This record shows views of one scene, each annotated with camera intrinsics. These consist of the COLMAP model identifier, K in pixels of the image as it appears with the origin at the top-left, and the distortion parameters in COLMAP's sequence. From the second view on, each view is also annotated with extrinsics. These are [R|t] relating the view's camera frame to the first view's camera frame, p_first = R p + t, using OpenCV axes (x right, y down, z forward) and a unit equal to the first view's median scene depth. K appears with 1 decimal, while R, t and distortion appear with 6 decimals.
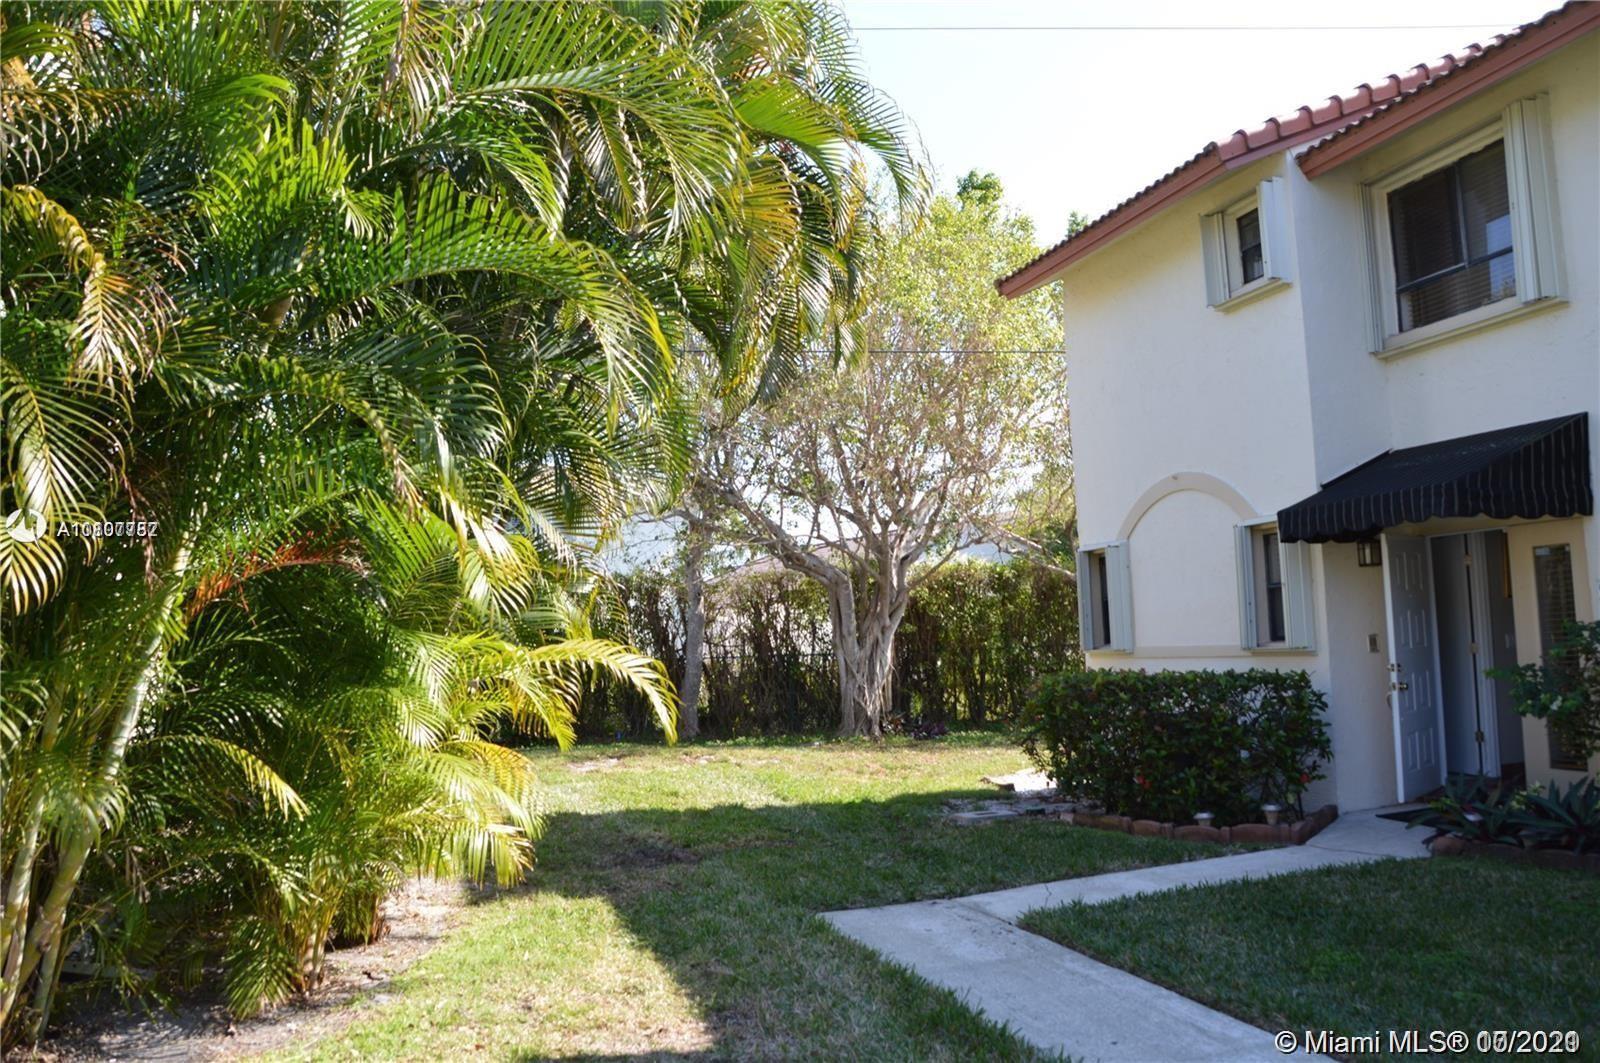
lens RADIAL K [[1279.5, 0, 800.0], [0, 1279.5, 531.5], [0, 0, 1]] dist [-0.172170, 0.126236]
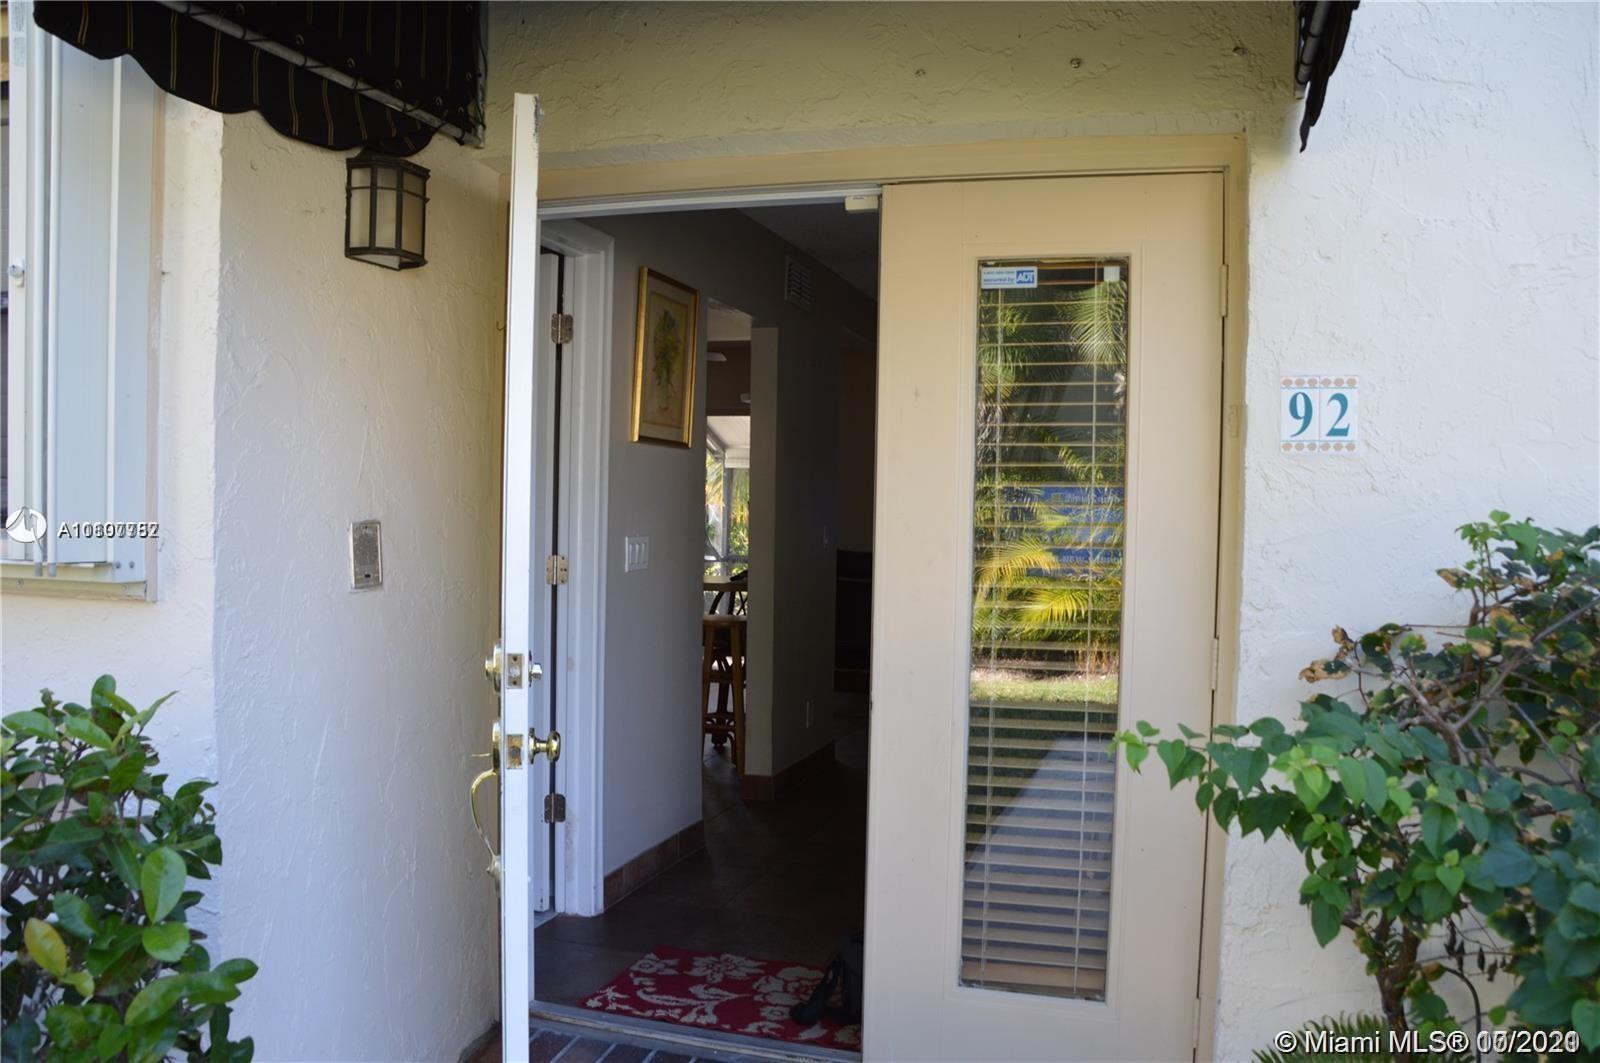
lens RADIAL K [[1279.5, 0, 800.0], [0, 1279.5, 531.5], [0, 0, 1]] dist [-0.172170, 0.126236]
pose [[0.562575, 0.028633, 0.826250, 0.288837], [-0.107381, 0.993465, 0.038685, 0.063971], [-0.819743, -0.110487, 0.561973, 0.763349]]
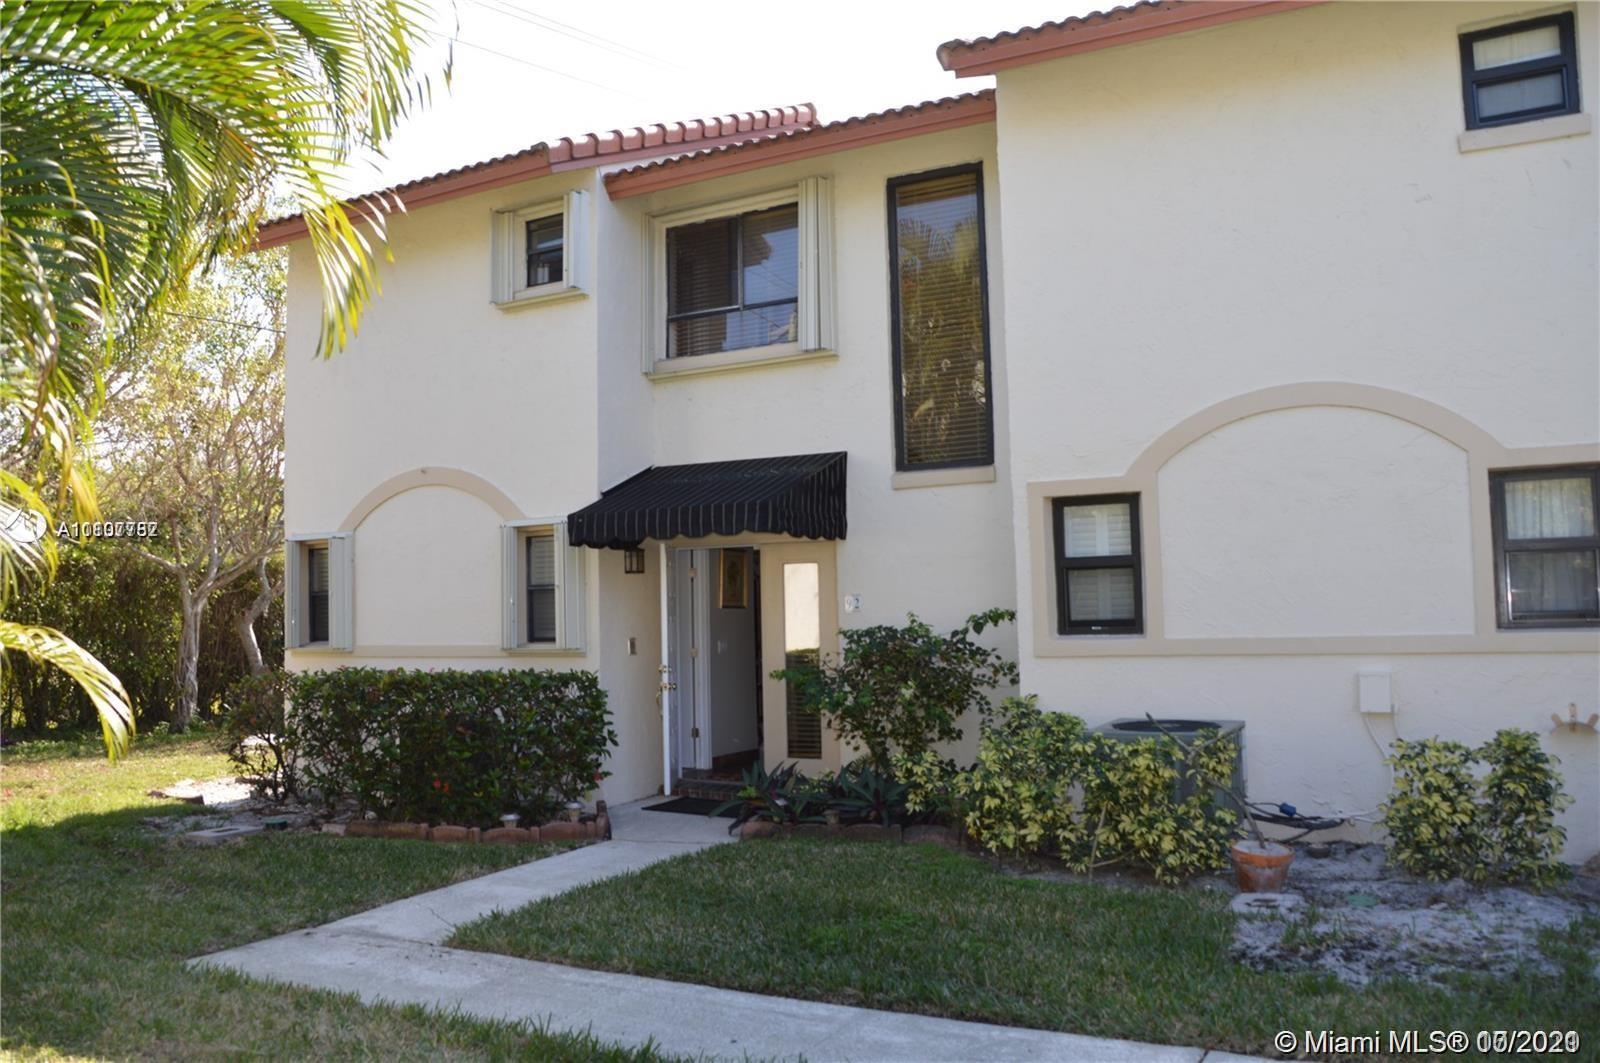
lens RADIAL K [[1279.5, 0, 800.0], [0, 1279.5, 531.5], [0, 0, 1]] dist [-0.172170, 0.126236]
pose [[0.714991, 0.069554, 0.695665, -0.195970], [-0.066755, 0.997285, -0.031101, 0.016581], [-0.695939, -0.024202, 0.717693, 0.120453]]
